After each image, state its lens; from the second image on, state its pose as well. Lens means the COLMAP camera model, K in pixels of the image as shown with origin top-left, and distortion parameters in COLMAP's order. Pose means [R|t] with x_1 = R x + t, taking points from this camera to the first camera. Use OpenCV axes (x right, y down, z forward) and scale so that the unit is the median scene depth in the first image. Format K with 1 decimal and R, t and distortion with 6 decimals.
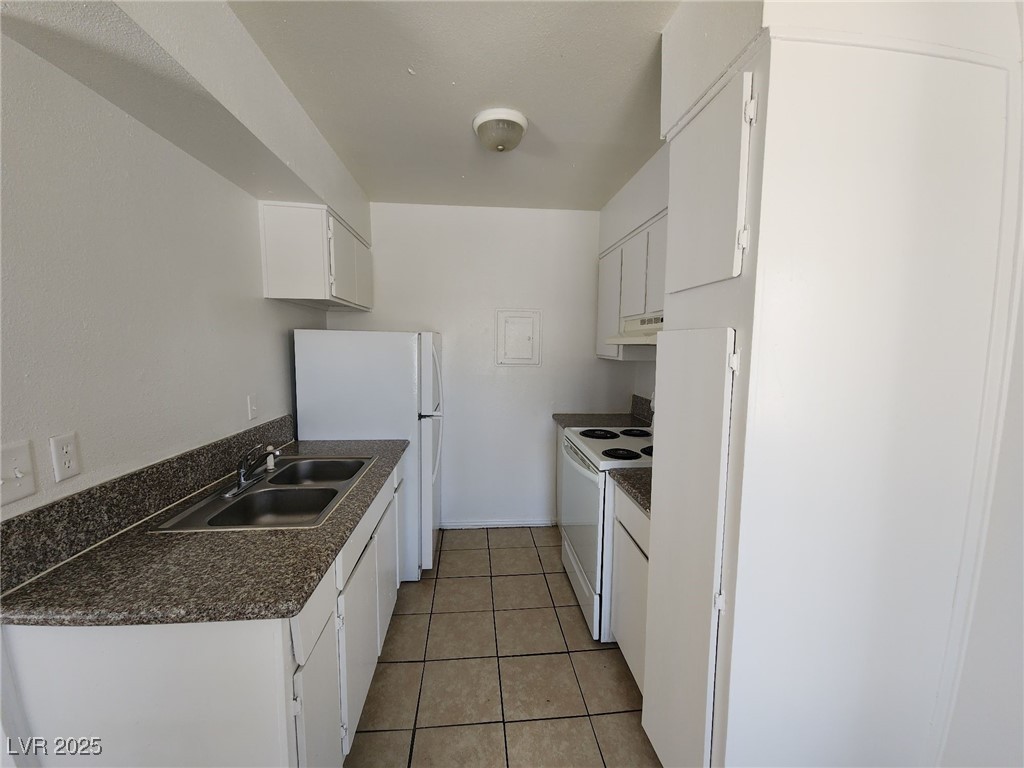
lens RADIAL K [[418.8, 0, 513.8], [0, 418.8, 386.8], [0, 0, 1]] dist [0.005288, -0.000734]
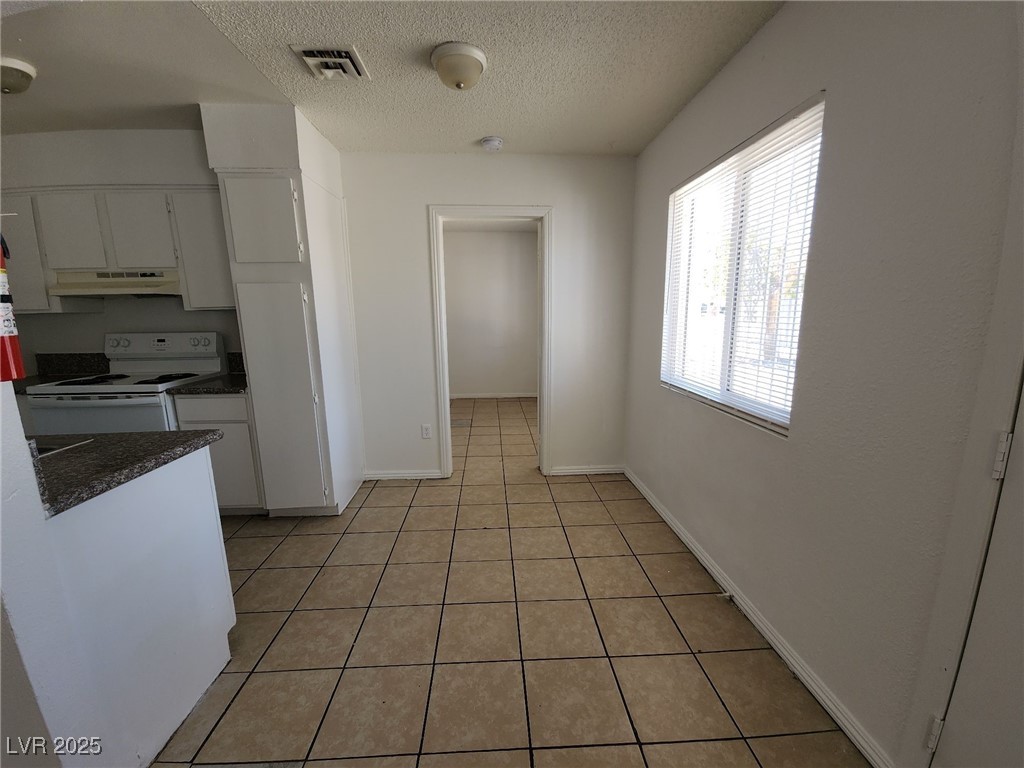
lens RADIAL K [[418.8, 0, 514.7], [0, 418.8, 388.2], [0, 0, 1]] dist [0.005288, -0.000734]
pose [[0.035216, -0.193756, 0.980417, -0.934779], [0.119648, 0.974787, 0.188346, 0.069061], [-0.992192, 0.110672, 0.057511, -0.146338]]
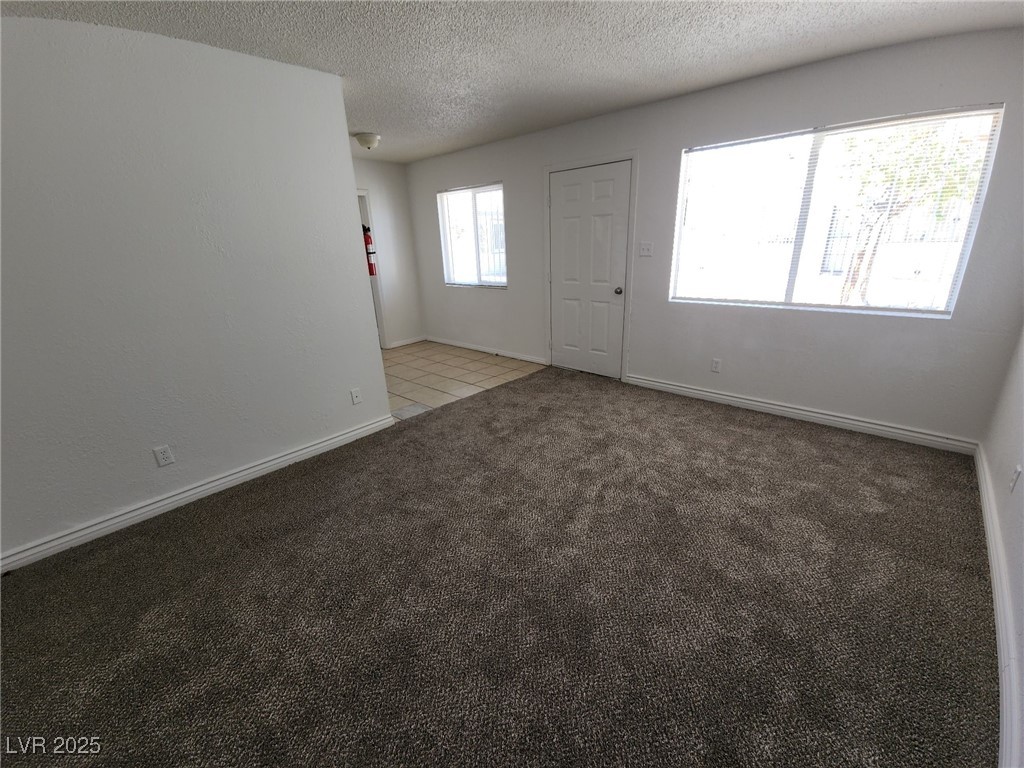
lens RADIAL K [[418.8, 0, 516.3], [0, 418.8, 390.7], [0, 0, 1]] dist [0.005288, -0.000734]
pose [[-0.657523, -0.250542, 0.710558, -2.086559], [0.108436, 0.901805, 0.418318, -0.121832], [-0.745591, 0.352104, -0.565789, 0.948492]]
